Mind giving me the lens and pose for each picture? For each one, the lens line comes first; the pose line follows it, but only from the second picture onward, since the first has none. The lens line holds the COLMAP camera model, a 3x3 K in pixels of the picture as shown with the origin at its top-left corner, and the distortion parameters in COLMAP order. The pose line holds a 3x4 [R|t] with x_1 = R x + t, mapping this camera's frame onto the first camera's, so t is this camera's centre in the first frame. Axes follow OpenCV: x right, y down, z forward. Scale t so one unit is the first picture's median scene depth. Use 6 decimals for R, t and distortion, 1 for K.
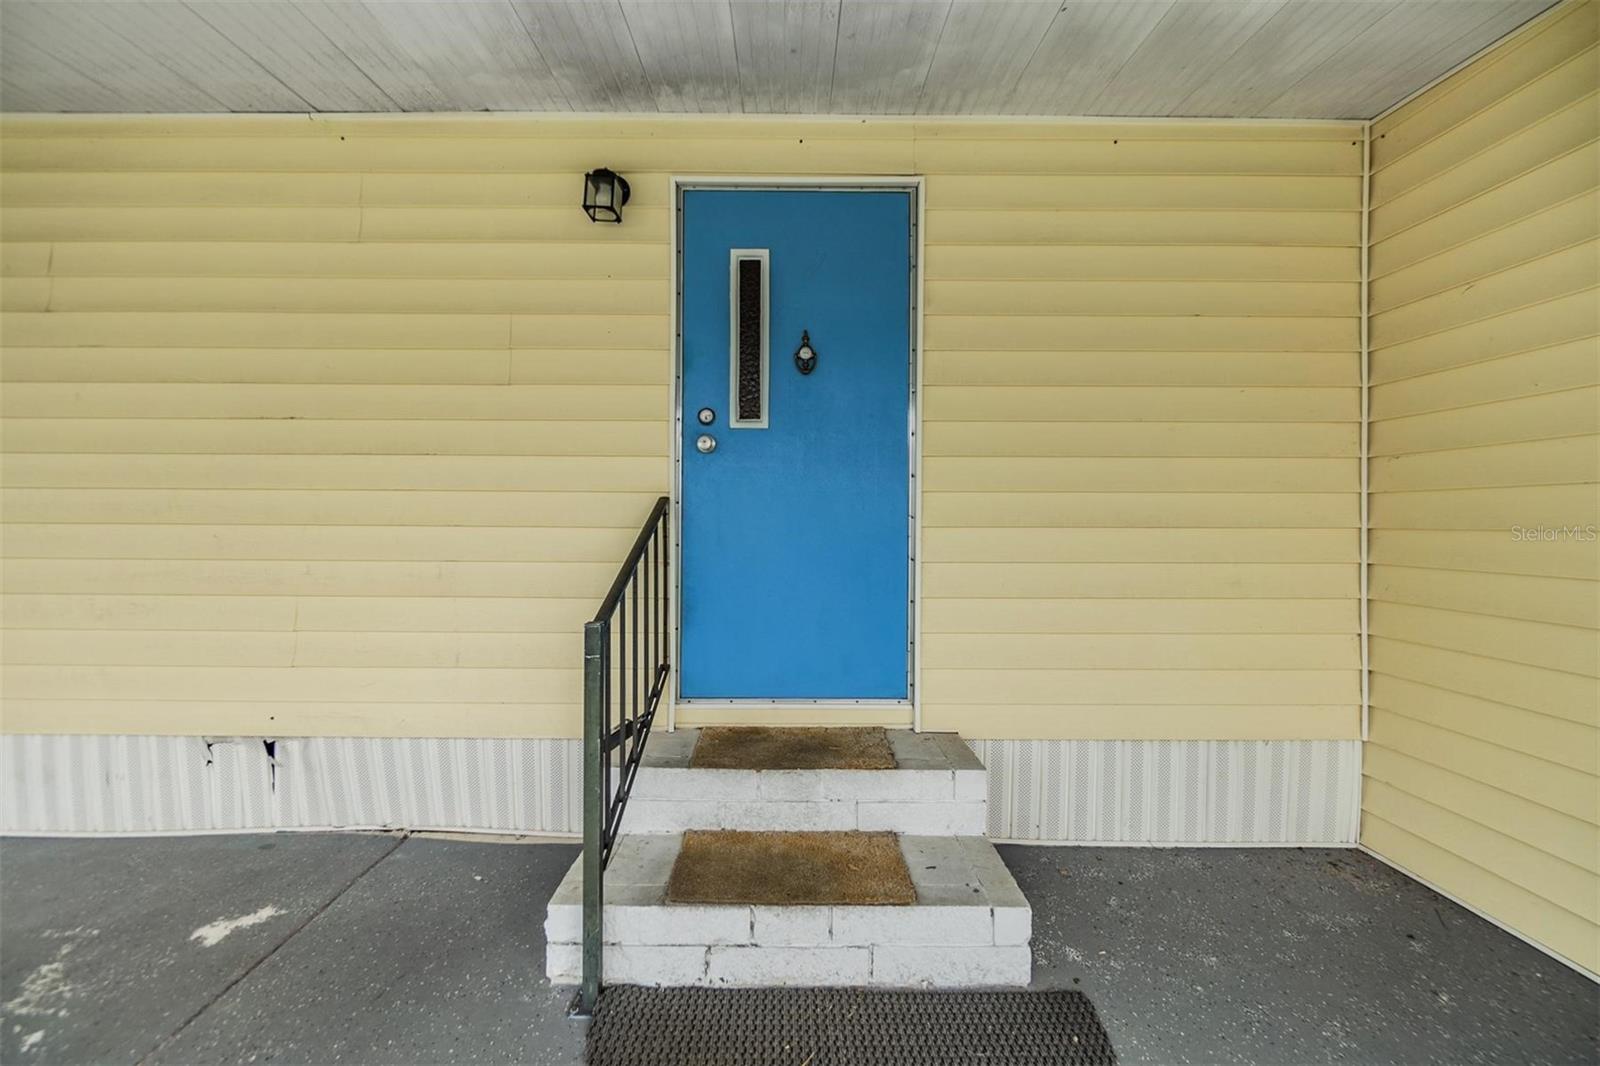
lens RADIAL K [[697.9, 0, 797.1], [0, 697.9, 522.6], [0, 0, 1]] dist [-0.001575, -0.000478]
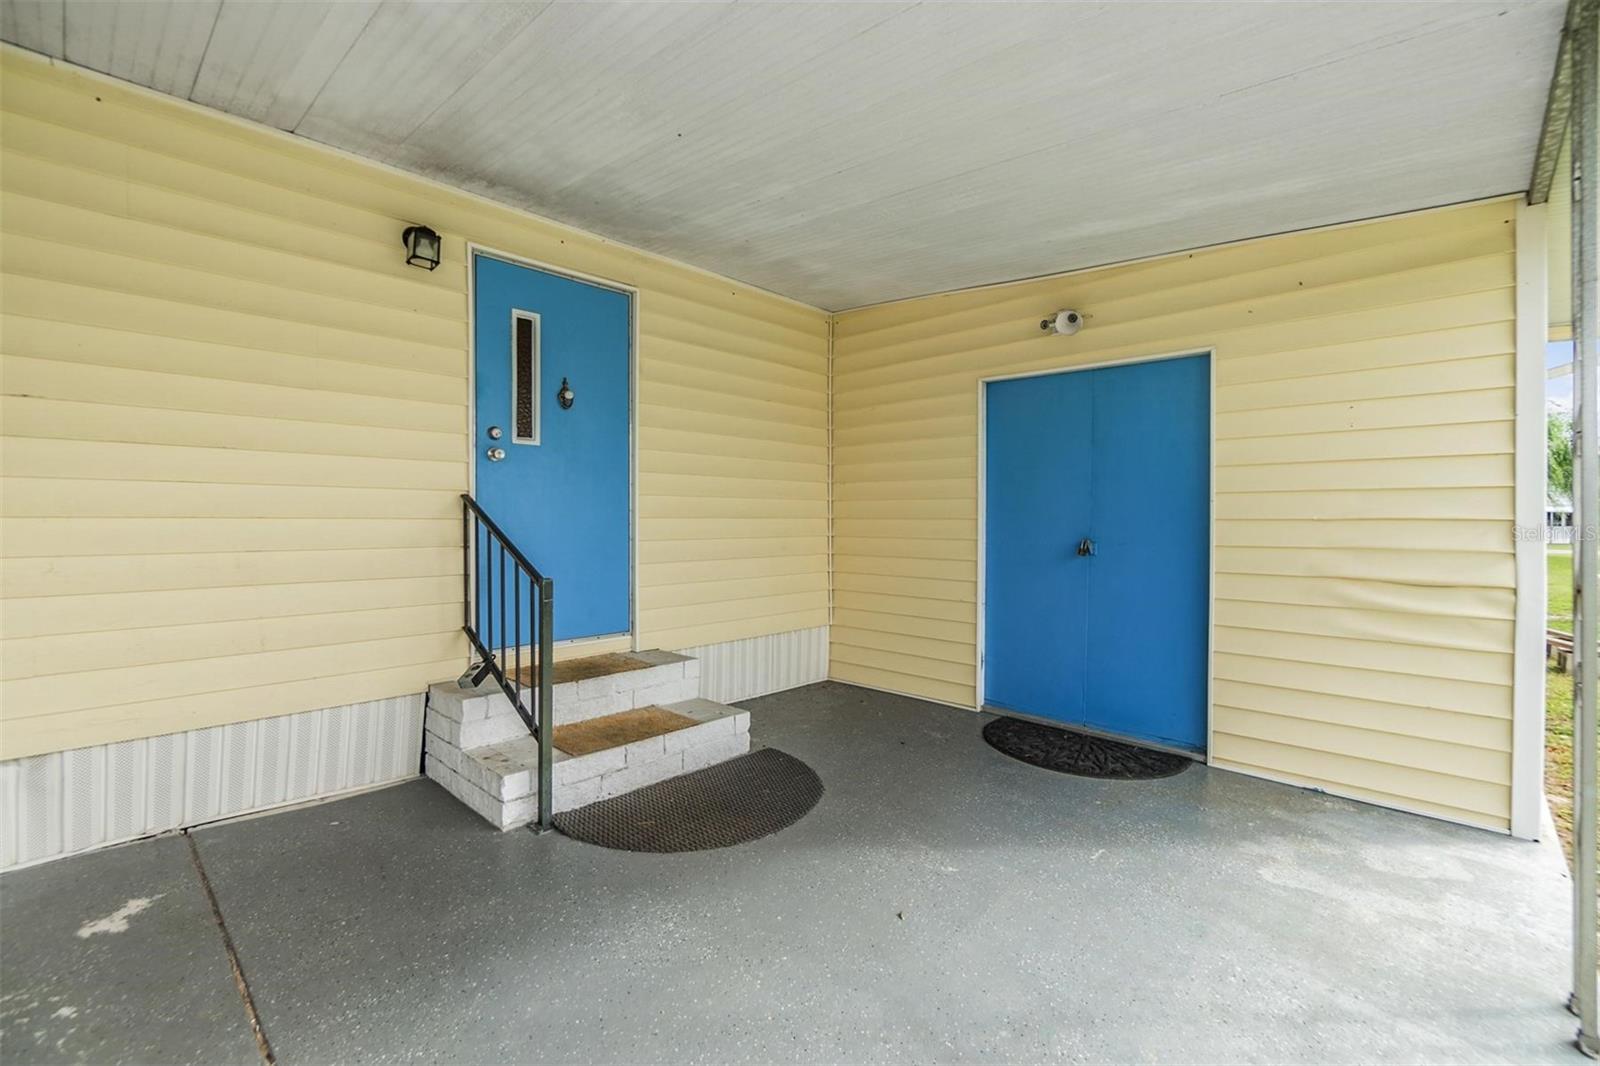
lens RADIAL K [[697.9, 0, 797.1], [0, 697.9, 522.6], [0, 0, 1]] dist [-0.001575, -0.000478]
pose [[0.694512, -0.007301, 0.719444, -0.682331], [0.003157, 0.999970, 0.007101, 0.007419], [-0.719474, -0.002661, 0.694514, -0.313414]]
